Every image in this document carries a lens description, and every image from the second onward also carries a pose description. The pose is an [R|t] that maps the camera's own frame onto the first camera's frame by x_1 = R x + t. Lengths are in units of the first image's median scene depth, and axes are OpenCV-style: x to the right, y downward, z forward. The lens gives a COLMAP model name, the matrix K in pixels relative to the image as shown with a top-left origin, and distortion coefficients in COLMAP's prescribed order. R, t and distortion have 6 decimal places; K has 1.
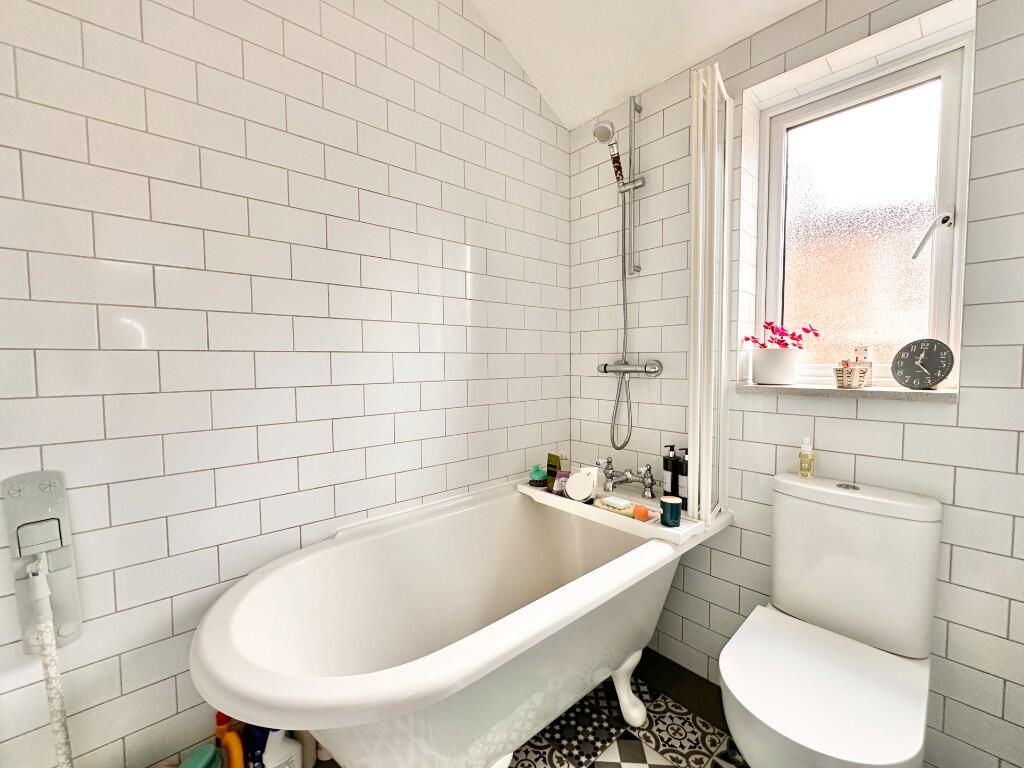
lens RADIAL K [[419.6, 0, 510.4], [0, 419.6, 384.2], [0, 0, 1]] dist [-0.000594, 0.000130]
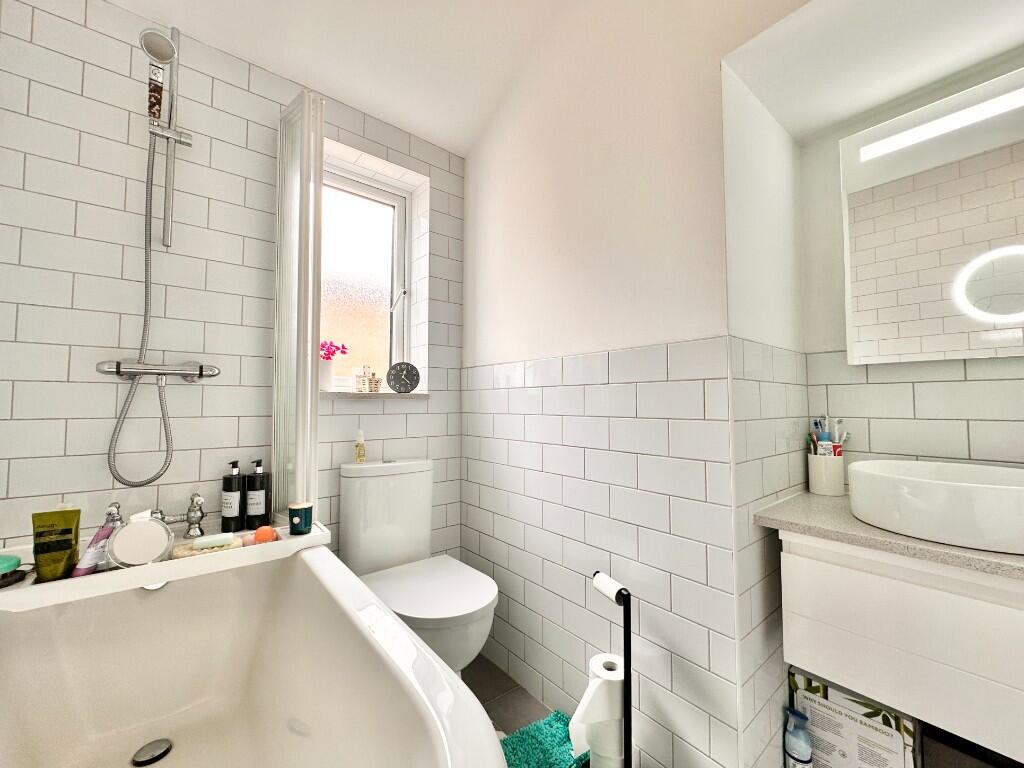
lens RADIAL K [[419.6, 0, 510.4], [0, 419.6, 384.2], [0, 0, 1]] dist [-0.000594, 0.000130]
pose [[0.068176, 0.051111, 0.996363, -0.444973], [0.054650, 0.996996, -0.054883, 0.066567], [-0.996175, 0.058193, 0.065178, 0.372740]]
